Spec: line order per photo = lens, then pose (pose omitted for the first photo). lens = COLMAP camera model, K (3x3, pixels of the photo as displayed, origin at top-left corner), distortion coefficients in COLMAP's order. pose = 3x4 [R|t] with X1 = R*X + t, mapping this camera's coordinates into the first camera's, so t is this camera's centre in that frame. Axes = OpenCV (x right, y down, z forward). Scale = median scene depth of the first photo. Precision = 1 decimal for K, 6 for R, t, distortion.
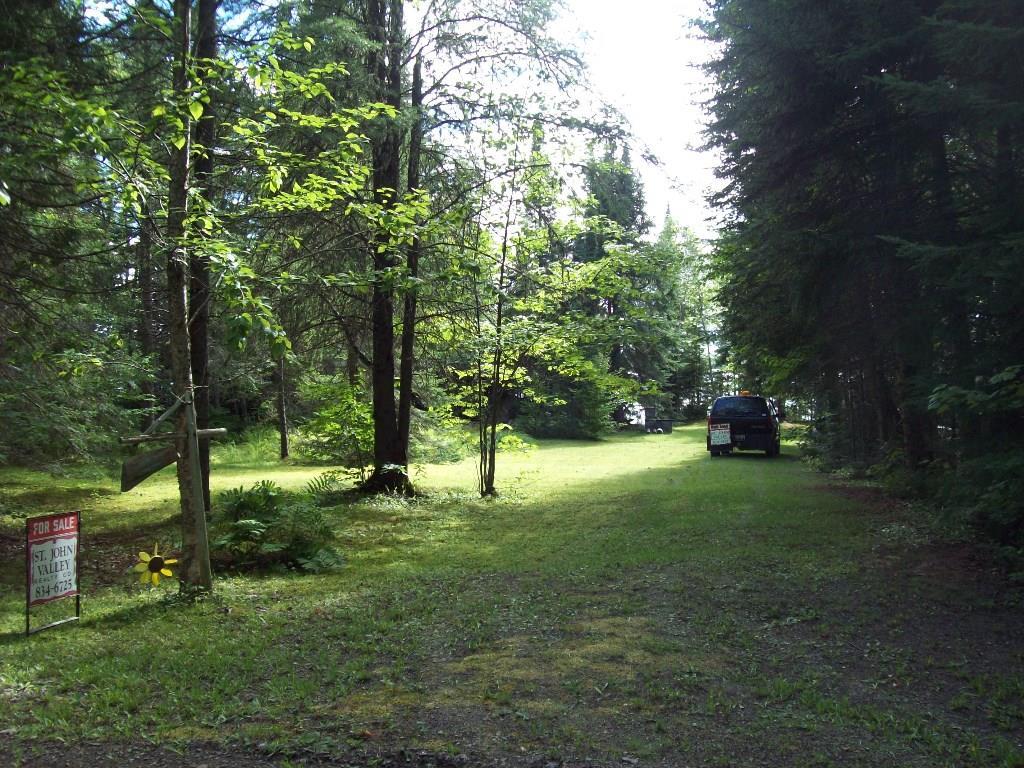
lens RADIAL K [[1150.2, 0, 512.7], [0, 1150.2, 382.6], [0, 0, 1]] dist [-0.127859, 0.000000]
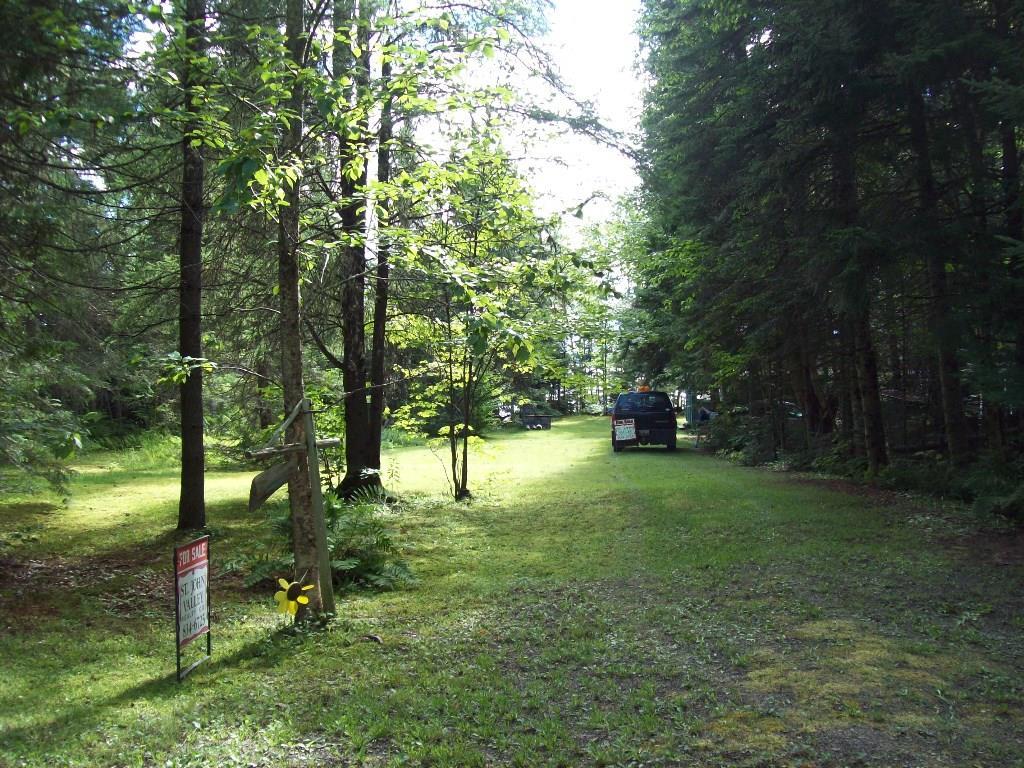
lens RADIAL K [[1150.2, 0, 511.8], [0, 1150.2, 383.0], [0, 0, 1]] dist [-0.127859, 0.000000]
pose [[0.985889, -0.013192, 0.166881, -0.130771], [0.012512, 0.999909, 0.005123, -0.003488], [-0.166933, -0.002963, 0.985964, 0.034877]]
